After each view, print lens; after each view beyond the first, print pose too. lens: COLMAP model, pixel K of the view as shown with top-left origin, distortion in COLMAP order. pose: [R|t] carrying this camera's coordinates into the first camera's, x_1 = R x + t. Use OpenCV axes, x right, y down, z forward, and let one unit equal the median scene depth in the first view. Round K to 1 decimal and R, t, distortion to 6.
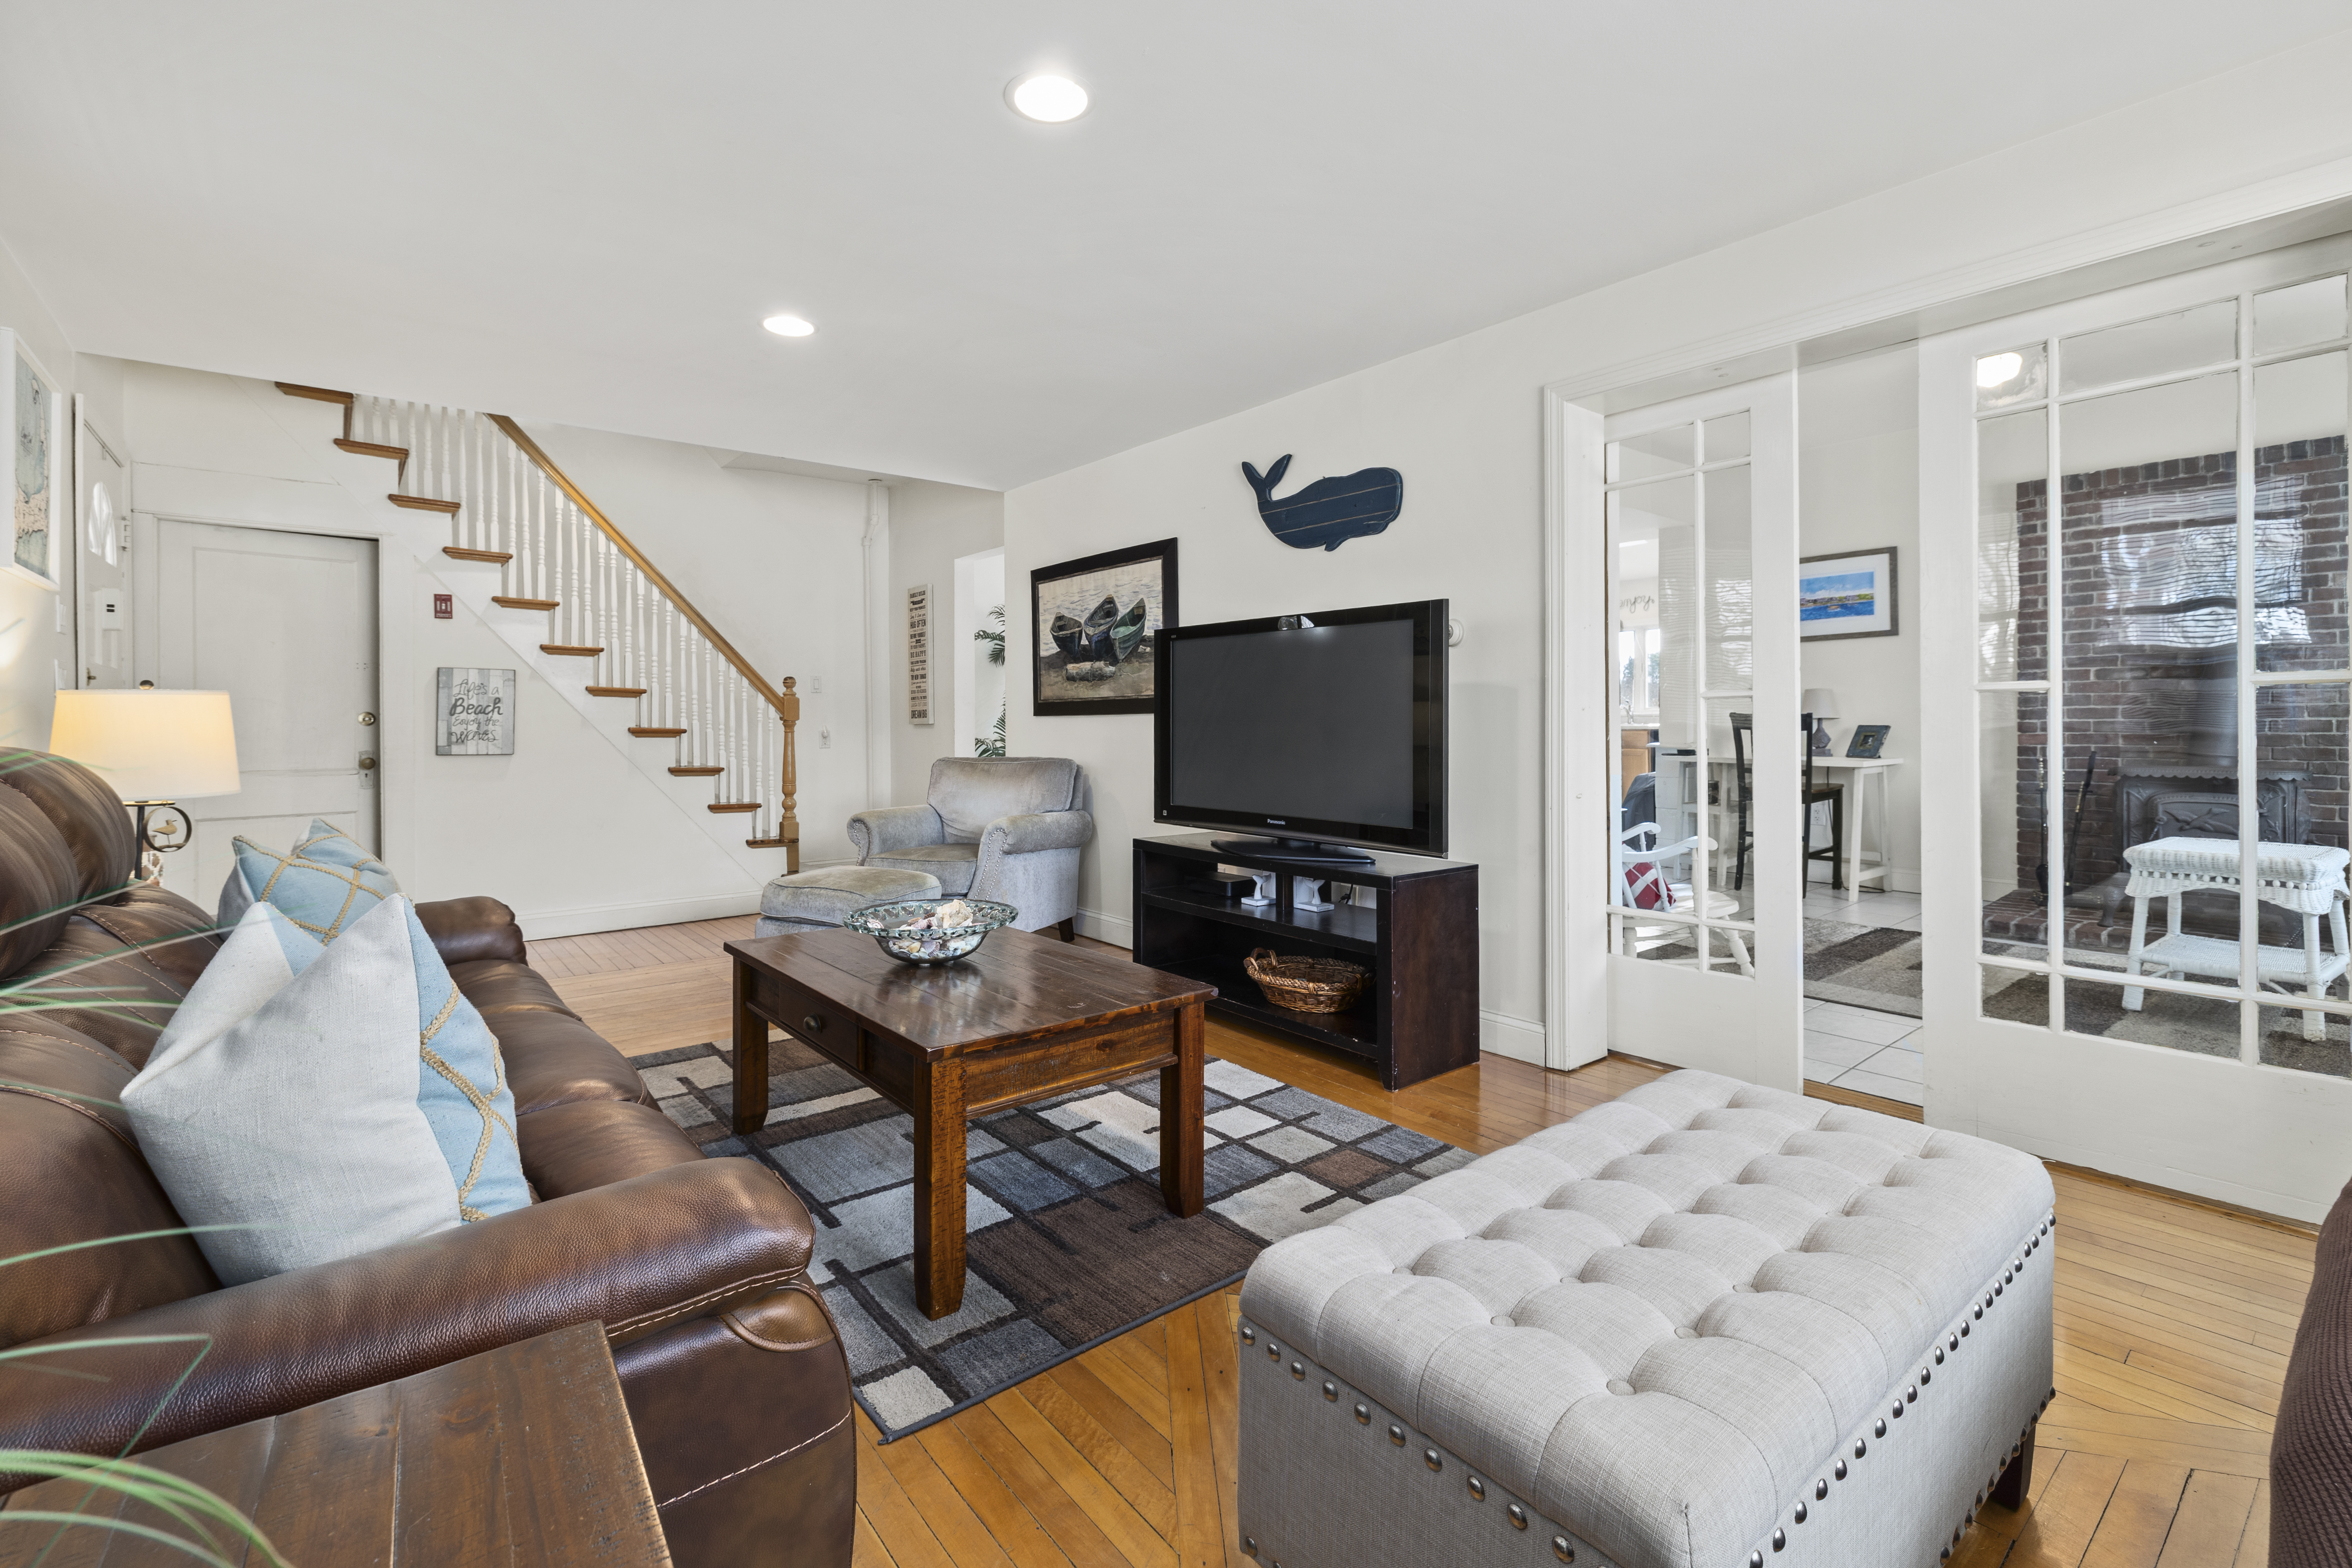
lens RADIAL K [[1006.4, 0, 1131.3], [0, 1006.4, 730.7], [0, 0, 1]] dist [0.001404, -0.000748]
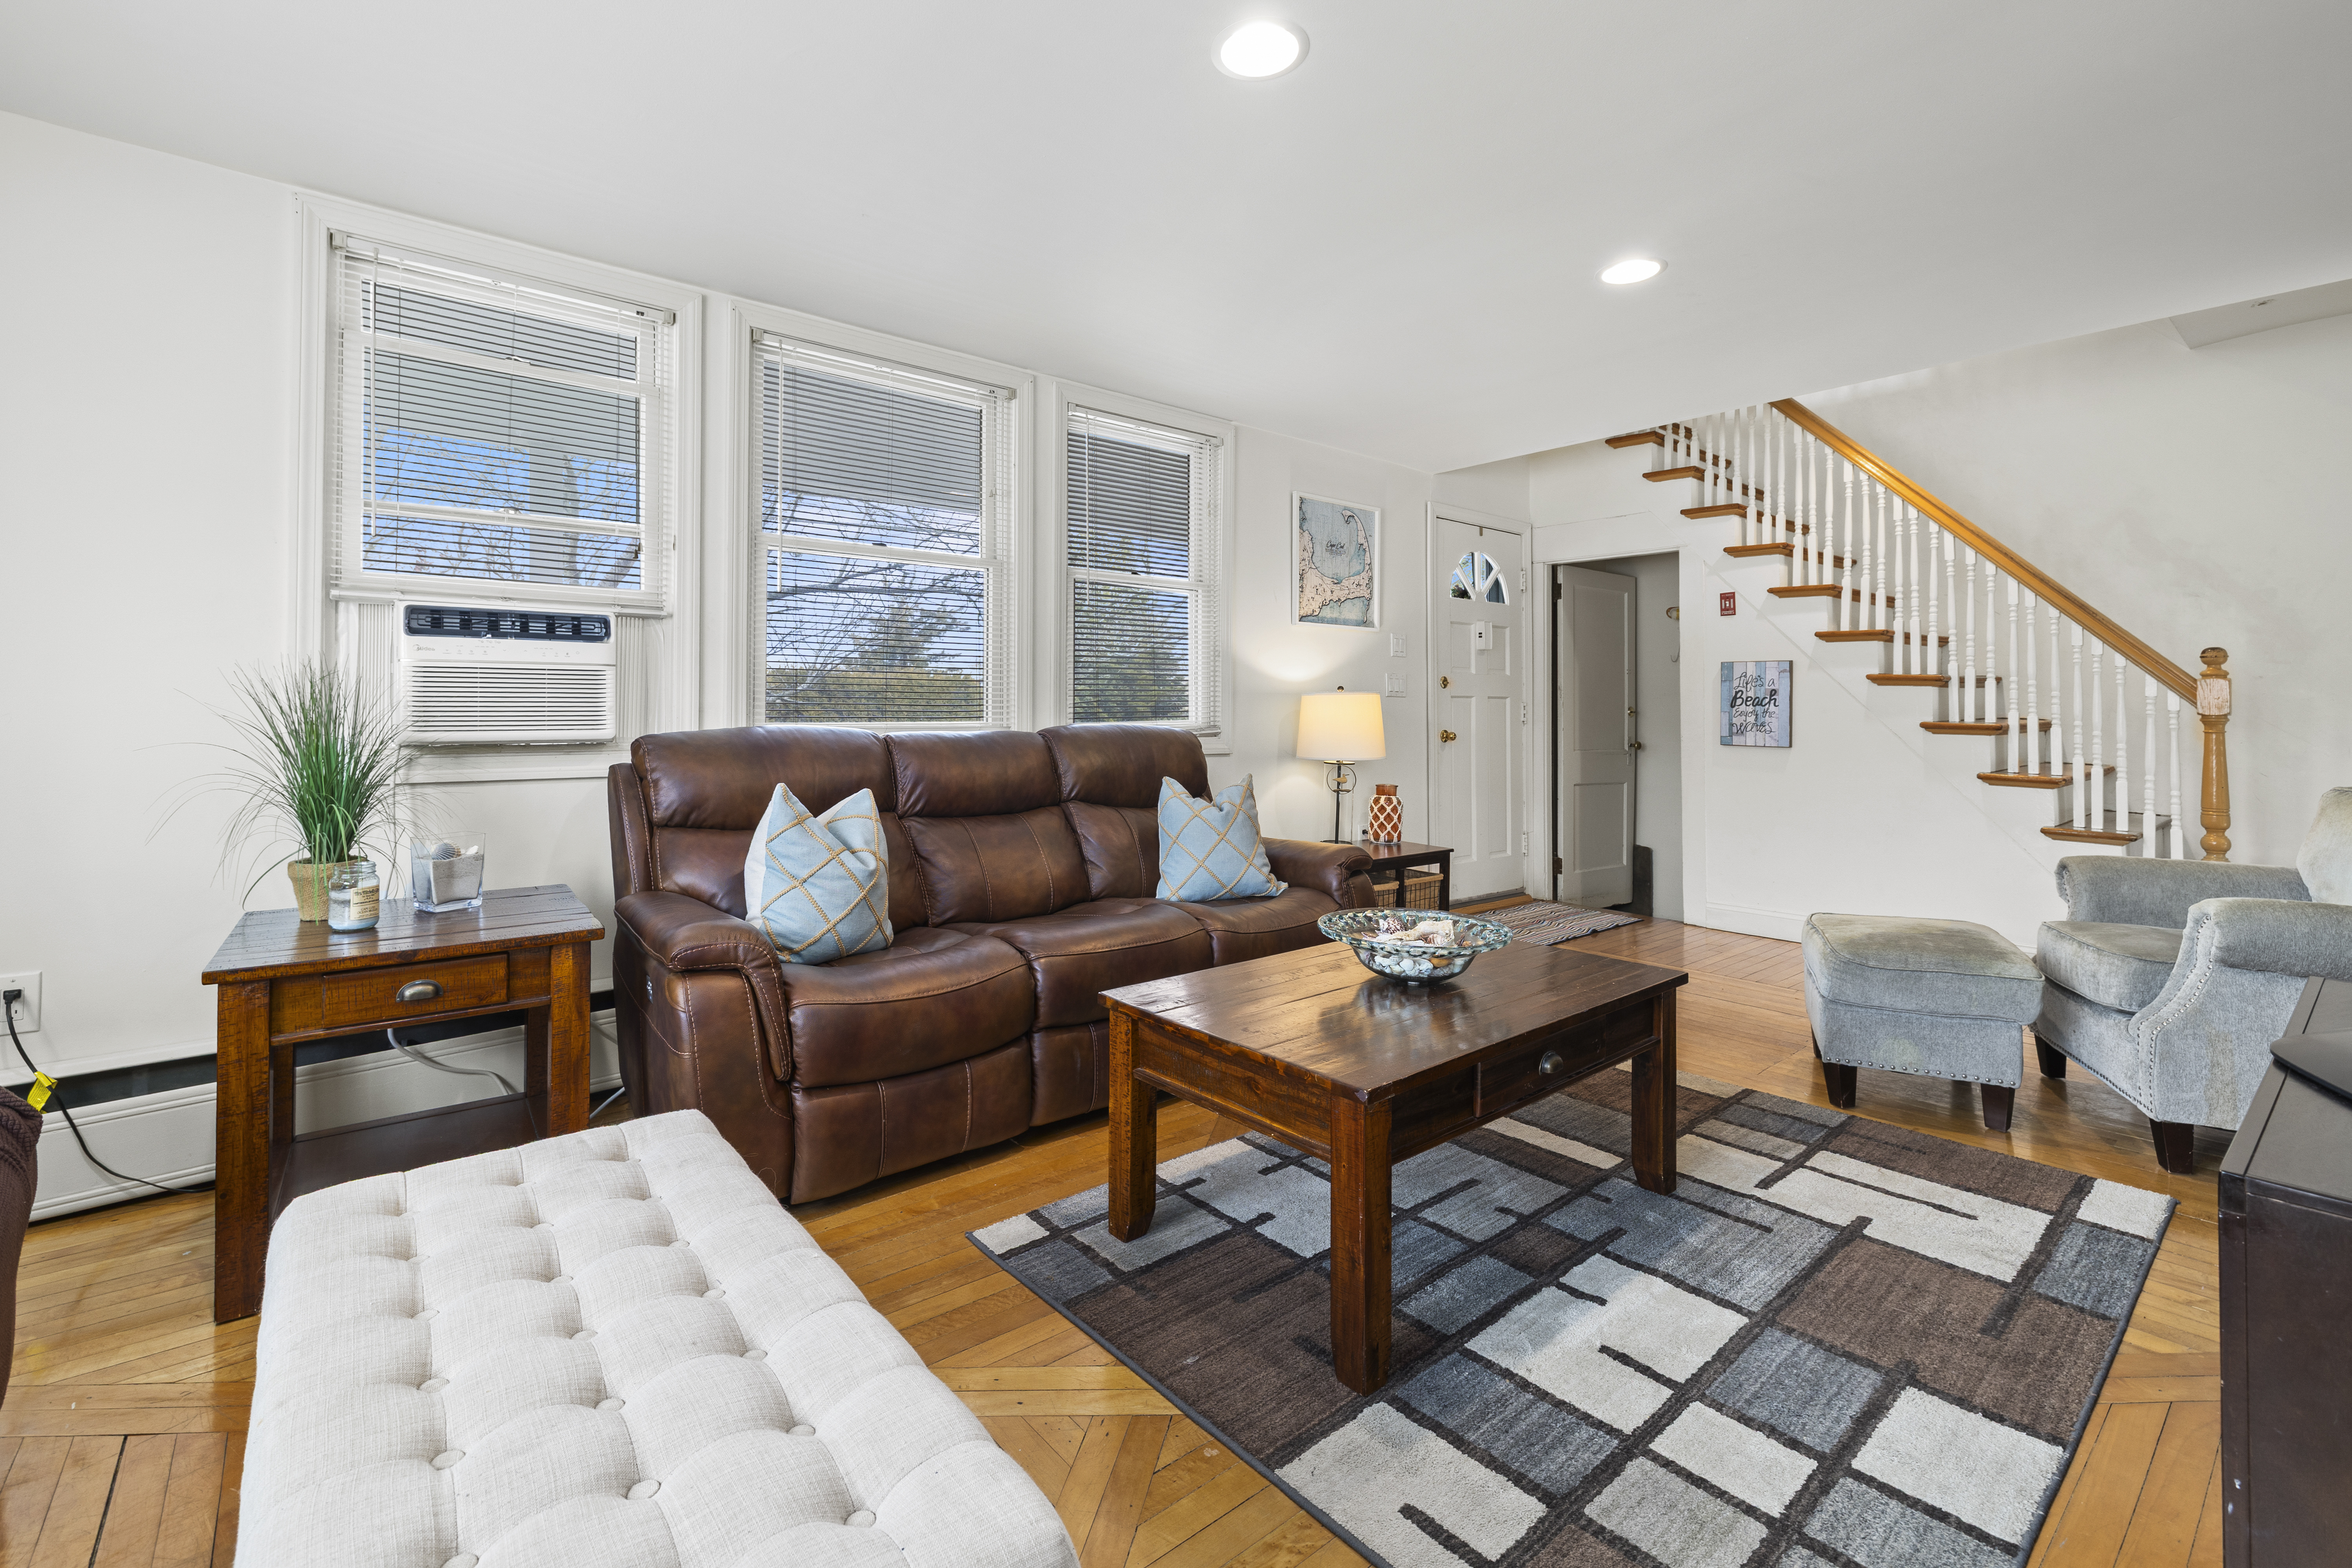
lens RADIAL K [[1035.3, 0, 1184.5], [0, 1035.3, 708.1], [0, 0, 1]] dist [0.003952, 0.000580]
pose [[0.042824, 0.000868, -0.999082, 0.380109], [-0.013236, 0.999912, 0.000301, -0.007409], [0.998995, 0.013211, 0.042831, 0.390869]]
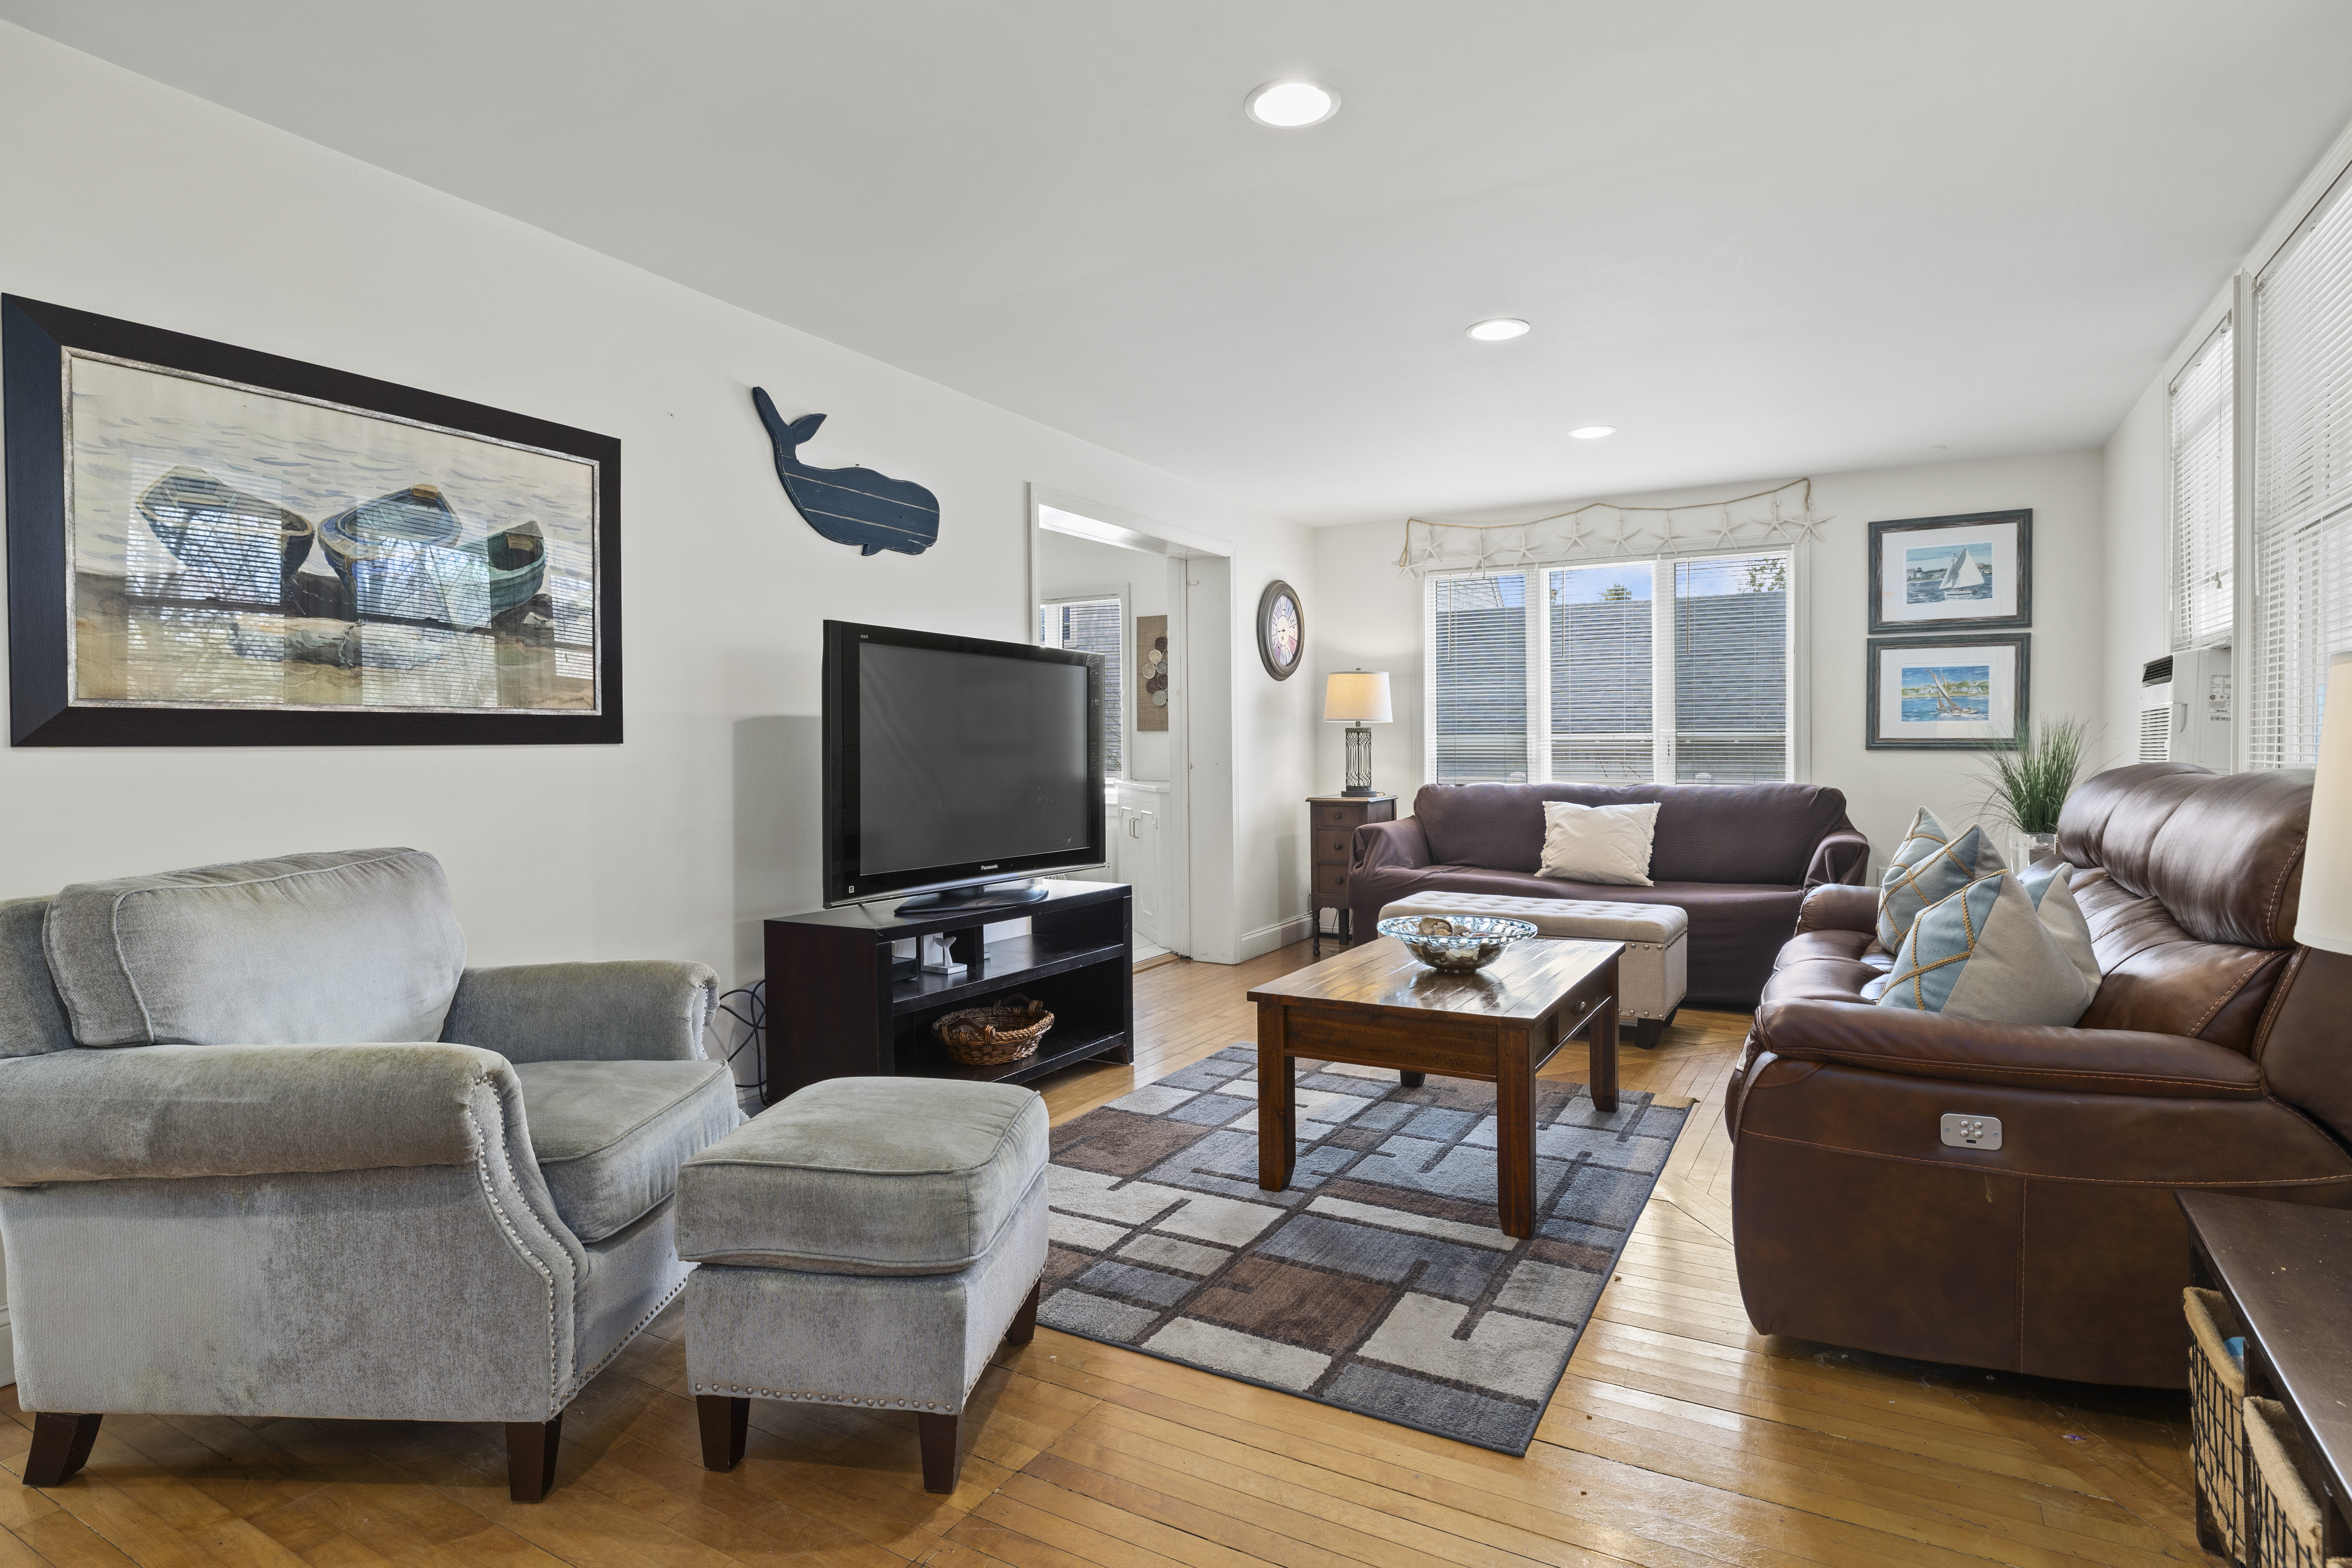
lens RADIAL K [[1194.5, 0, 1217.8], [0, 1194.5, 737.4], [0, 0, 1]] dist [0.000754, 0.000001]
pose [[-0.392487, 0.008109, 0.919722, -0.691965], [0.008680, 0.999949, -0.005112, -0.014599], [-0.919717, 0.005977, -0.392537, 0.922860]]
